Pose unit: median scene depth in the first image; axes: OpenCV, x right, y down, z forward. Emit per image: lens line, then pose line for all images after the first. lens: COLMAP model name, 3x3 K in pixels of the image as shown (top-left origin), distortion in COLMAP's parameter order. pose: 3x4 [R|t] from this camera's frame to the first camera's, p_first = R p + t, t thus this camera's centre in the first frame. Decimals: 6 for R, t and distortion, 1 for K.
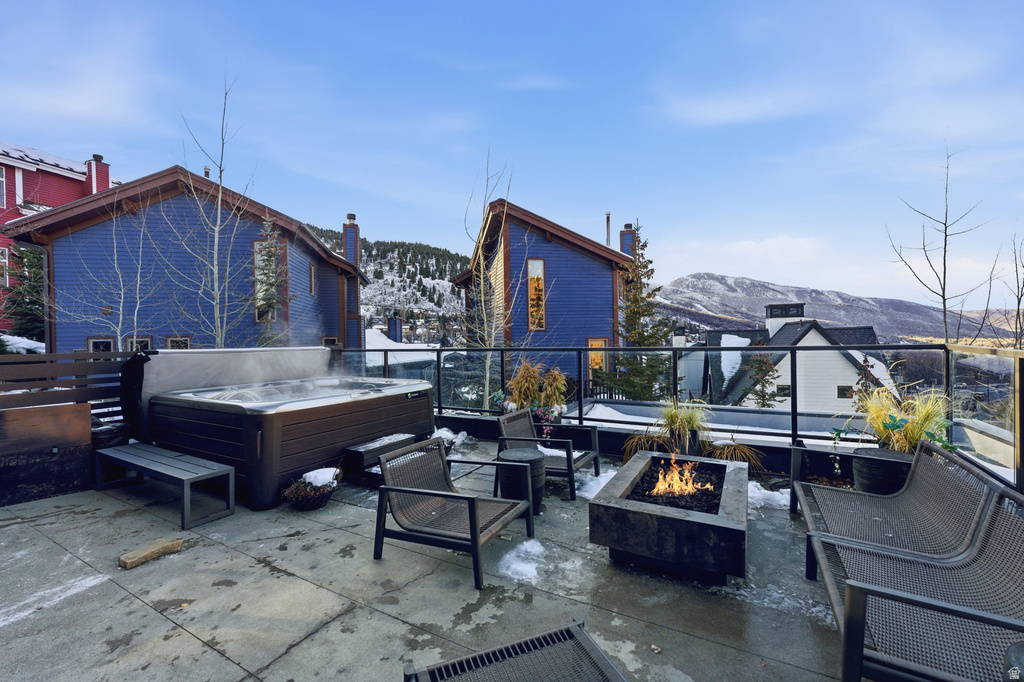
lens RADIAL K [[416.9, 0, 509.6], [0, 416.9, 337.9], [0, 0, 1]] dist [-0.006390, 0.002318]
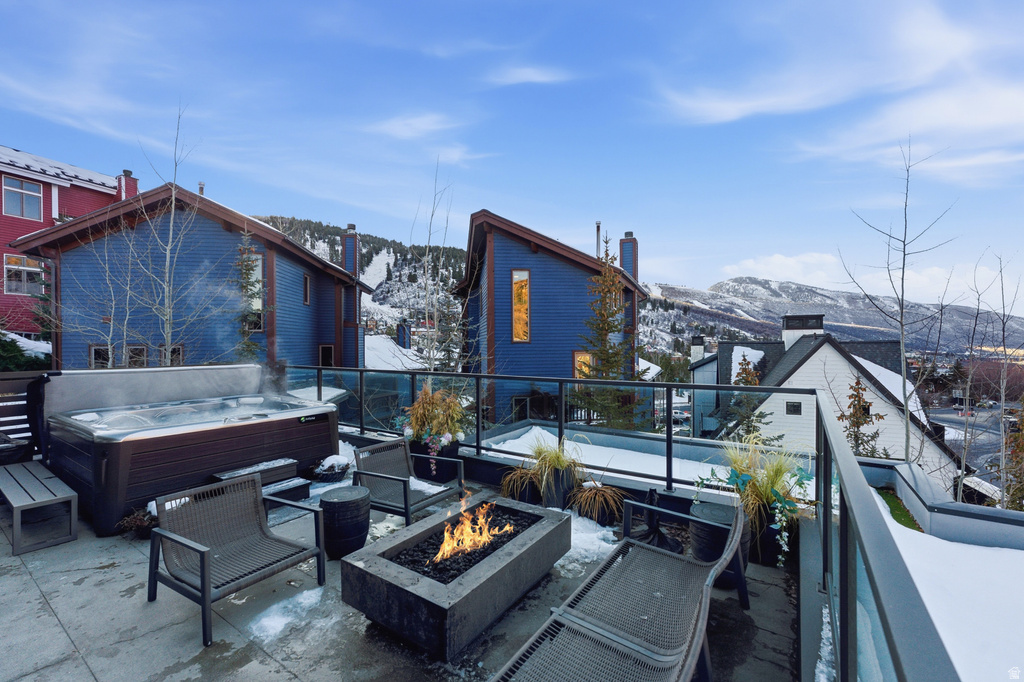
lens RADIAL K [[416.9, 0, 509.4], [0, 416.9, 342.6], [0, 0, 1]] dist [-0.006390, 0.002318]
pose [[0.996851, 0.014080, -0.078041, 0.087298], [-0.013870, 0.999899, 0.003231, -0.015053], [0.078079, -0.002139, 0.996945, 0.010340]]
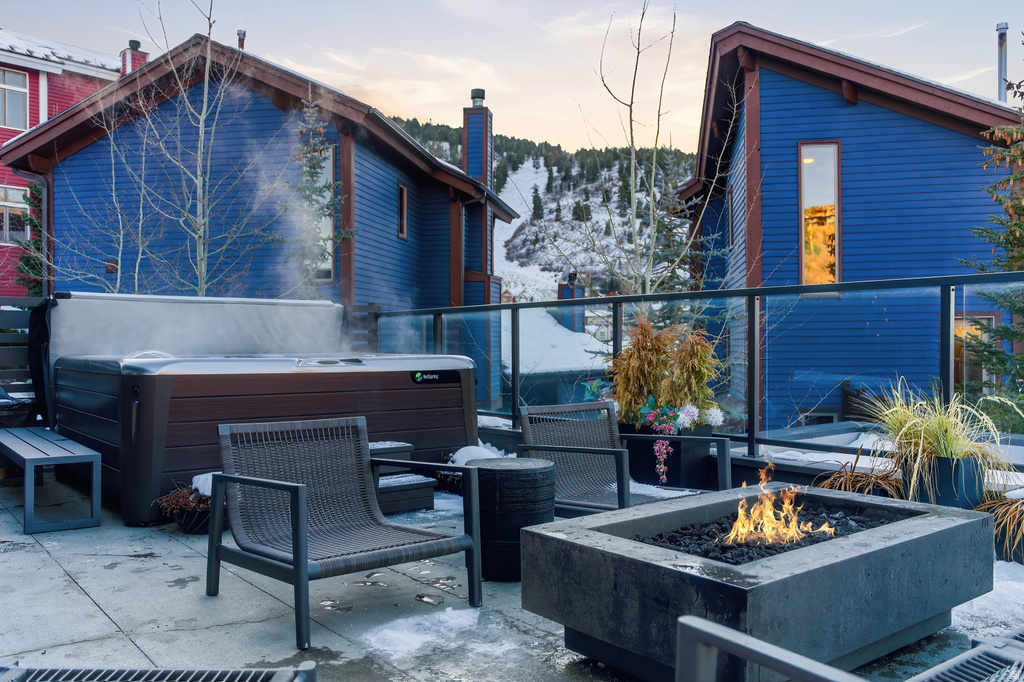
lens RADIAL K [[837.7, 0, 515.2], [0, 837.7, 337.4], [0, 0, 1]] dist [-0.034341, 0.027294]
pose [[0.926575, 0.011533, -0.375934, 0.076164], [-0.011138, 0.999933, 0.003225, 0.021648], [0.375946, 0.001199, 0.926641, 0.007873]]
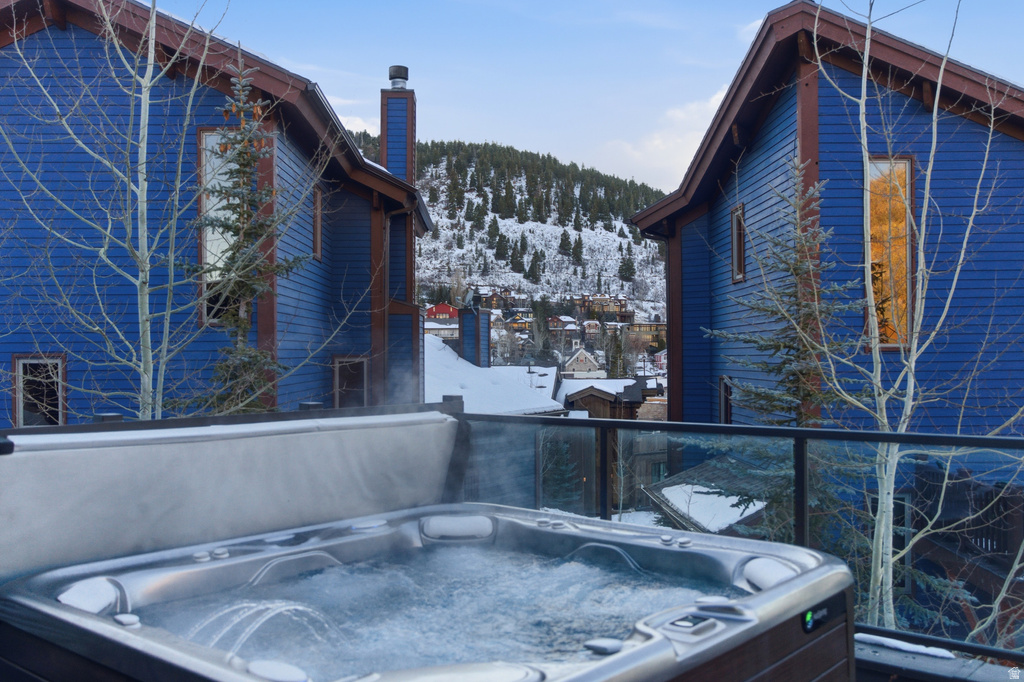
lens RADIAL K [[923.7, 0, 510.4], [0, 923.7, 349.5], [0, 0, 1]] dist [-0.039528, 0.028856]
pose [[0.982095, 0.011258, -0.188052, -0.084975], [-0.011396, 0.999935, 0.000346, -0.010168], [0.188043, 0.001803, 0.982159, 0.095981]]
